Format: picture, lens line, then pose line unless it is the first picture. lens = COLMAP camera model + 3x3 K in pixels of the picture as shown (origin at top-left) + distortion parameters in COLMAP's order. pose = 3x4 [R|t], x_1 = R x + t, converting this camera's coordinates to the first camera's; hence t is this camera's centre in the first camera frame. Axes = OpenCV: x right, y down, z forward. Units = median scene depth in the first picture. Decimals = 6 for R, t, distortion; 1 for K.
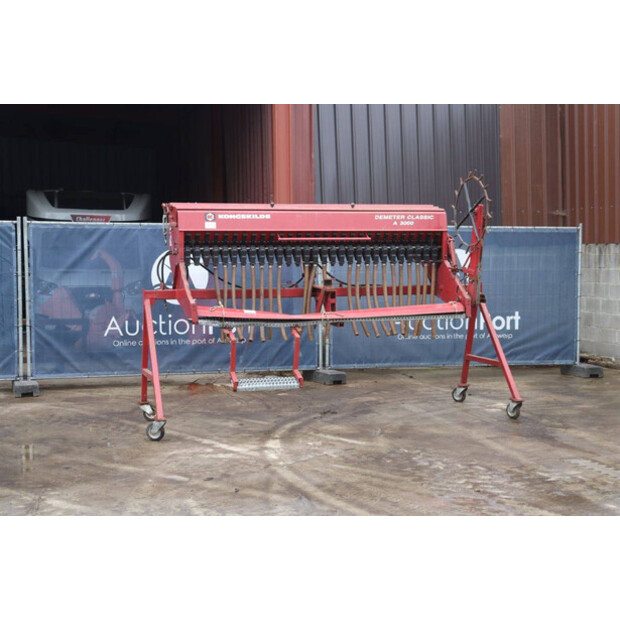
lens RADIAL K [[975.7, 0, 310.0], [0, 975.7, 310.0], [0, 0, 1]] dist [0.157719, -0.009939]
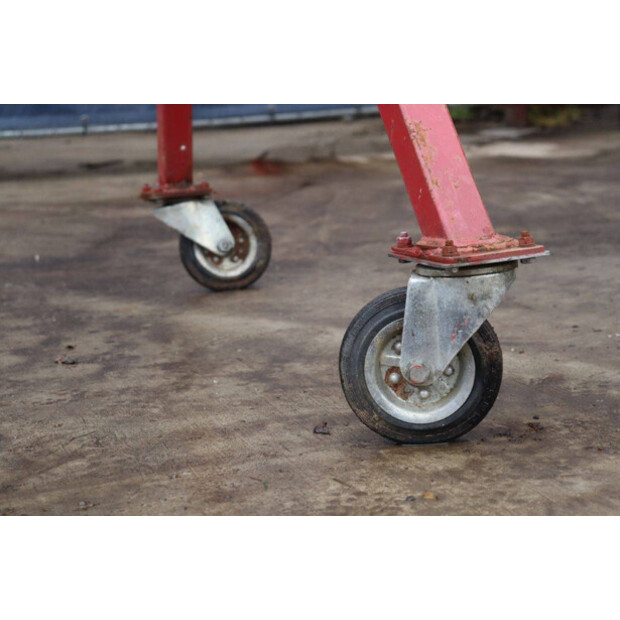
lens RADIAL K [[1519.6, 0, 310.0], [0, 1519.6, 310.0], [0, 0, 1]] dist [-0.005237, -0.008712]
pose [[0.997774, -0.059894, 0.029308, -0.158115], [0.055981, 0.991217, 0.119811, 0.086125], [-0.036226, -0.117904, 0.992364, 0.743967]]
